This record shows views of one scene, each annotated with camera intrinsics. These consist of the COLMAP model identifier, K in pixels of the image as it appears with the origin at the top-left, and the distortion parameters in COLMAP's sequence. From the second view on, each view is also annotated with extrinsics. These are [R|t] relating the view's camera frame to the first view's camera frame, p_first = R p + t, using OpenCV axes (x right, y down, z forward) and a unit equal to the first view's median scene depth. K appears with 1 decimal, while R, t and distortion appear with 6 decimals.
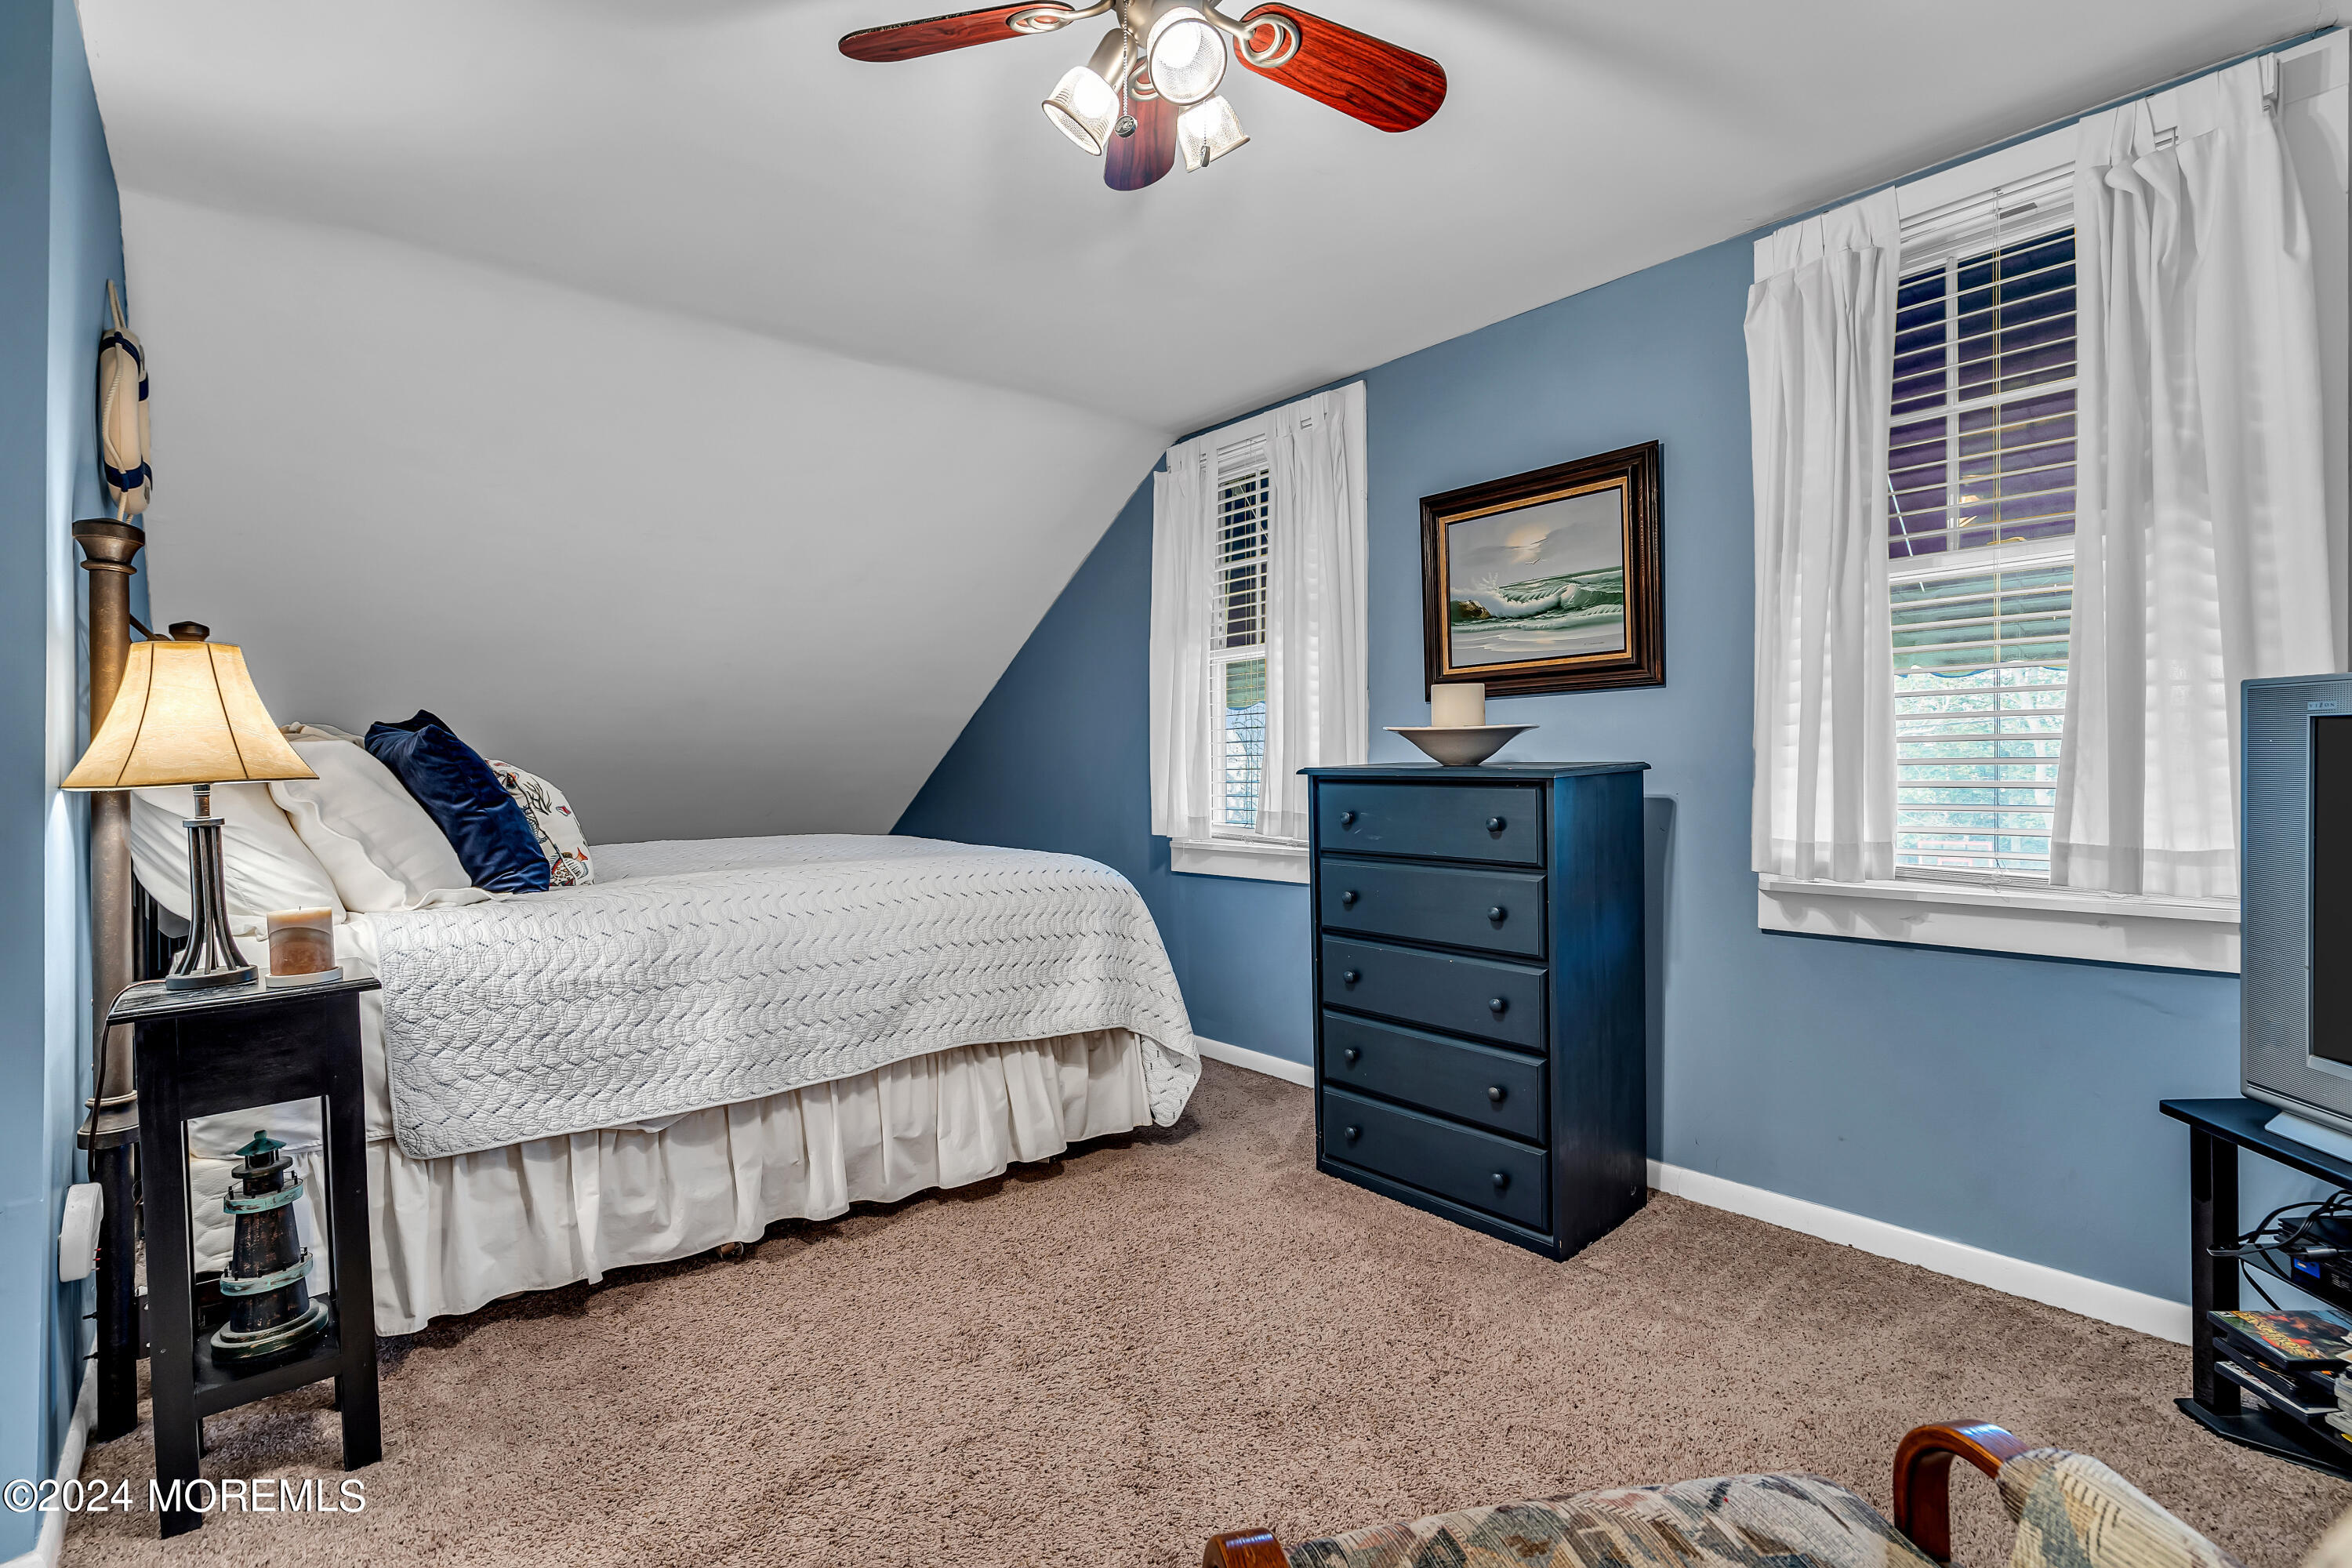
lens RADIAL K [[1079.9, 0, 1176.8], [0, 1079.9, 785.2], [0, 0, 1]] dist [0.008942, 0.000311]
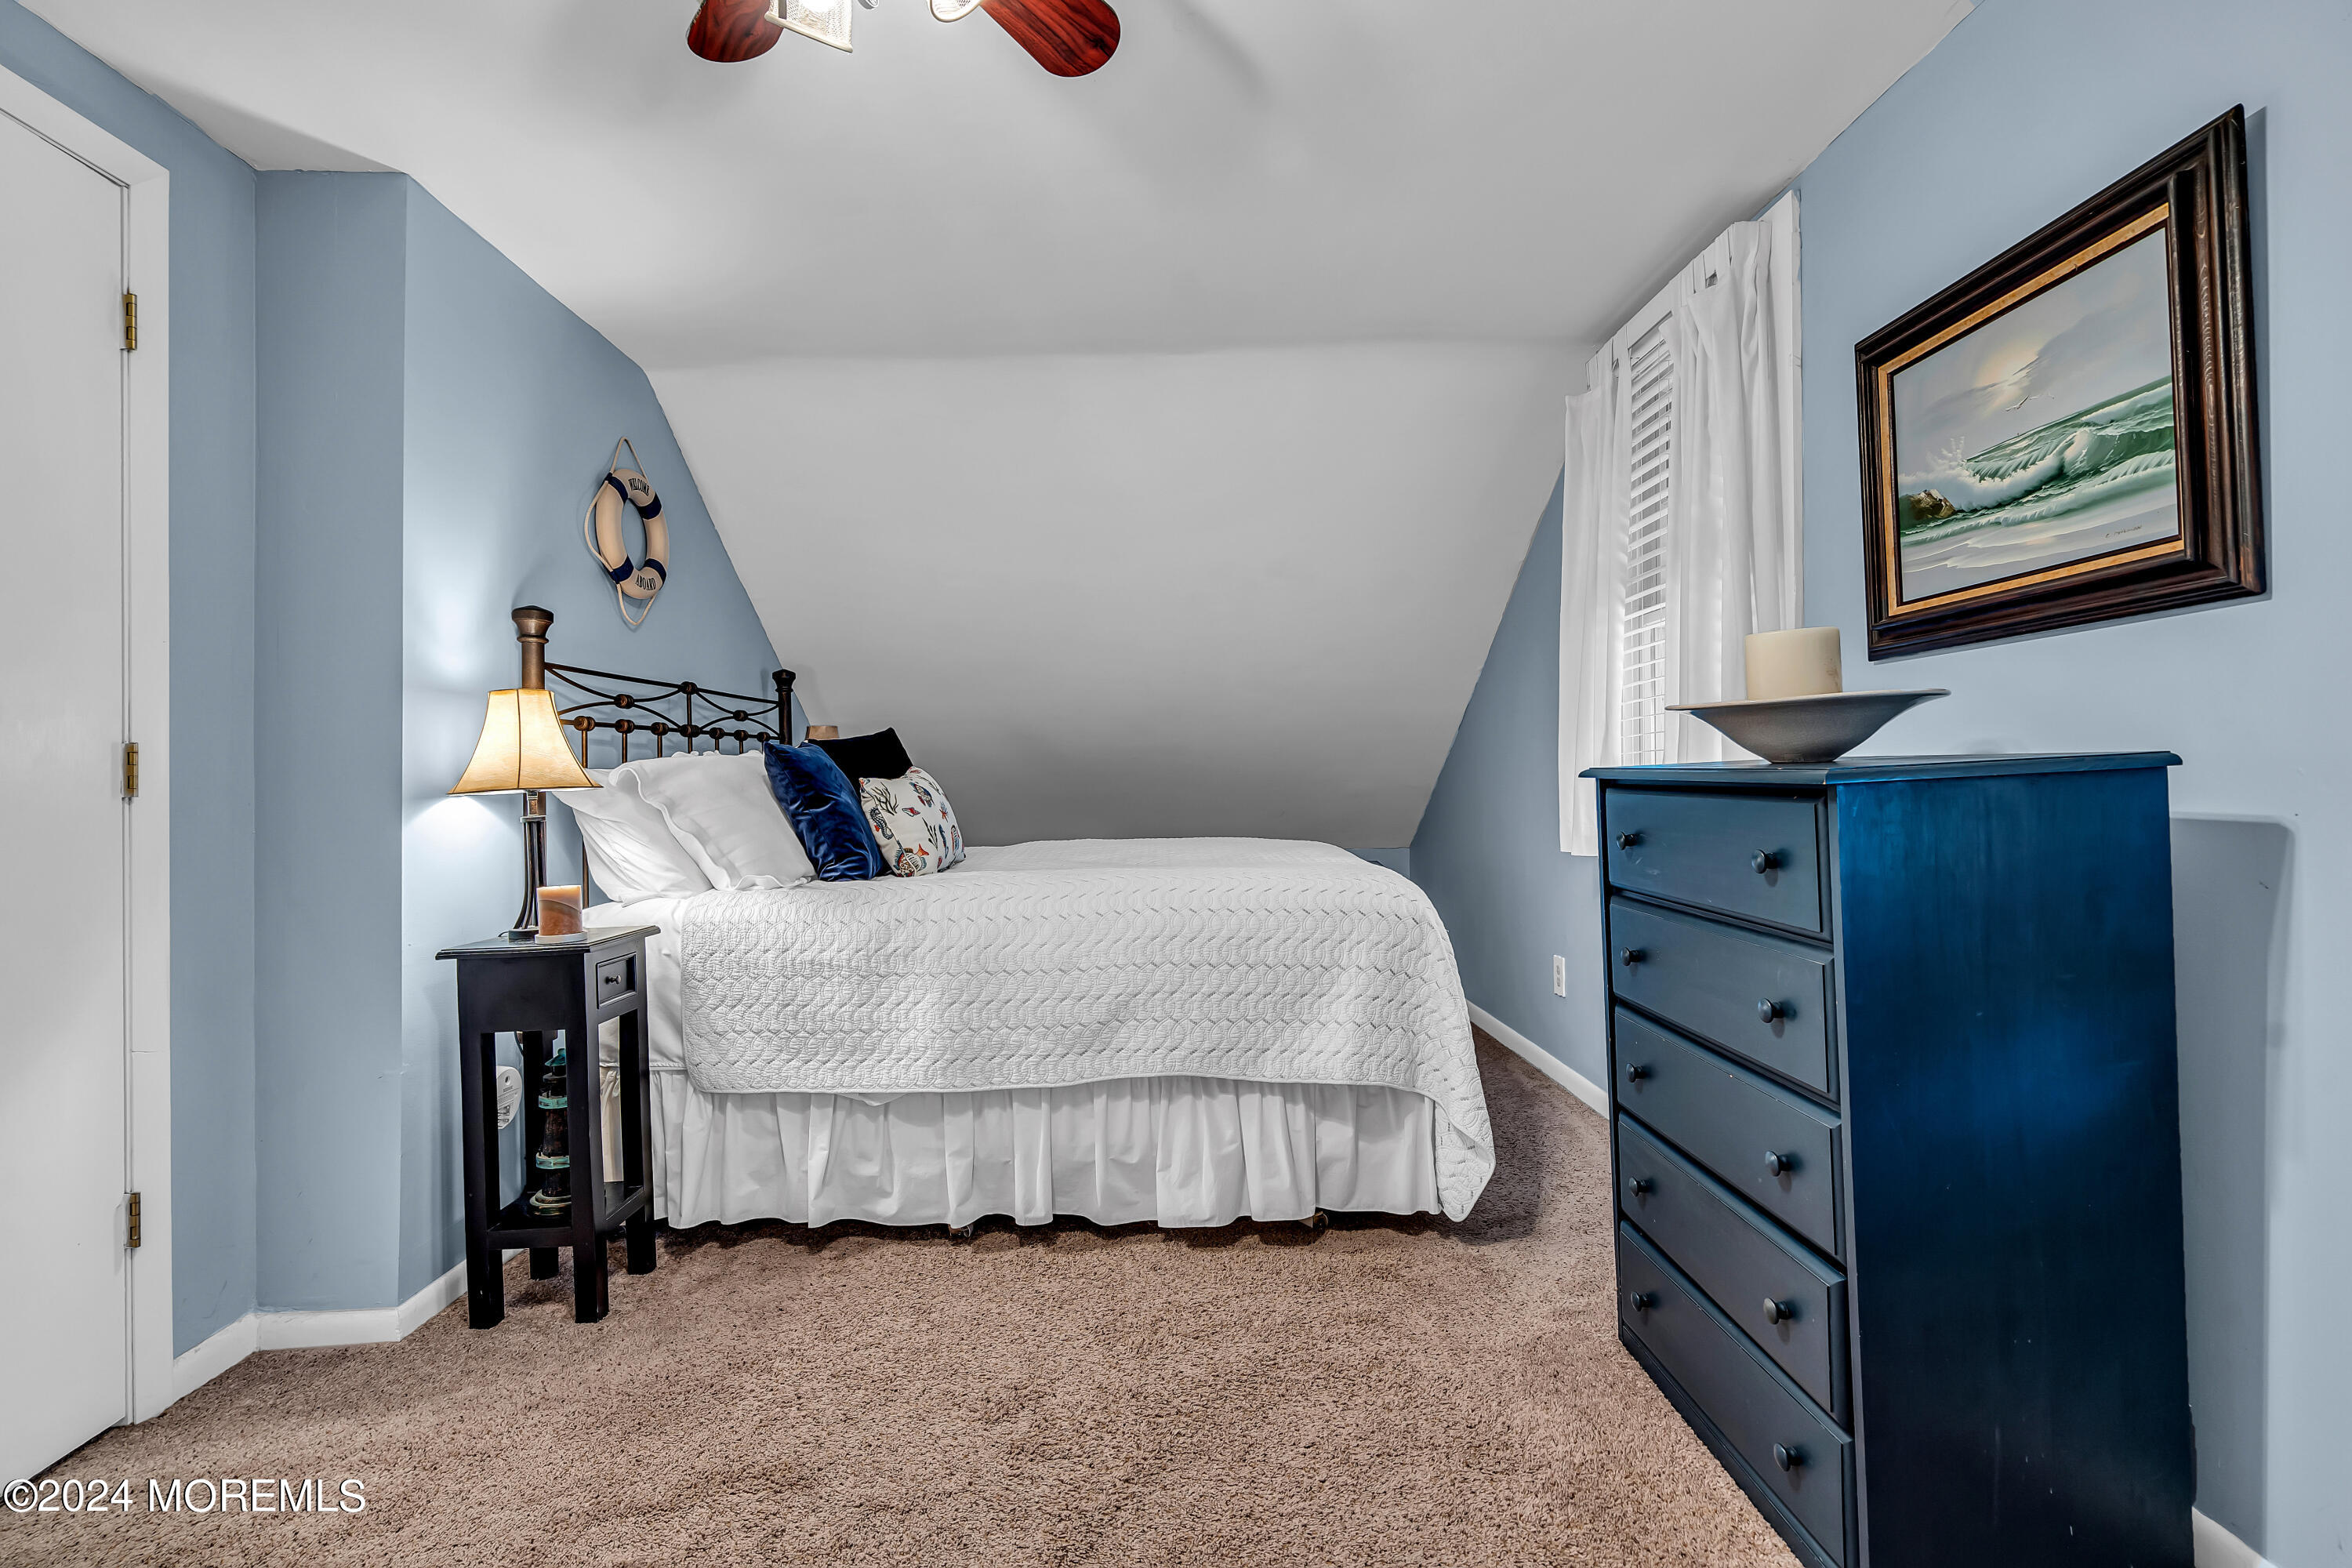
lens RADIAL K [[1068.4, 0, 1182.8], [0, 1068.4, 785.5], [0, 0, 1]] dist [-0.001418, 0.001048]
pose [[0.769560, 0.000151, -0.638575, 0.387186], [0.000727, 0.999999, 0.001113, -0.005771], [0.638574, -0.001321, 0.769559, 0.309363]]
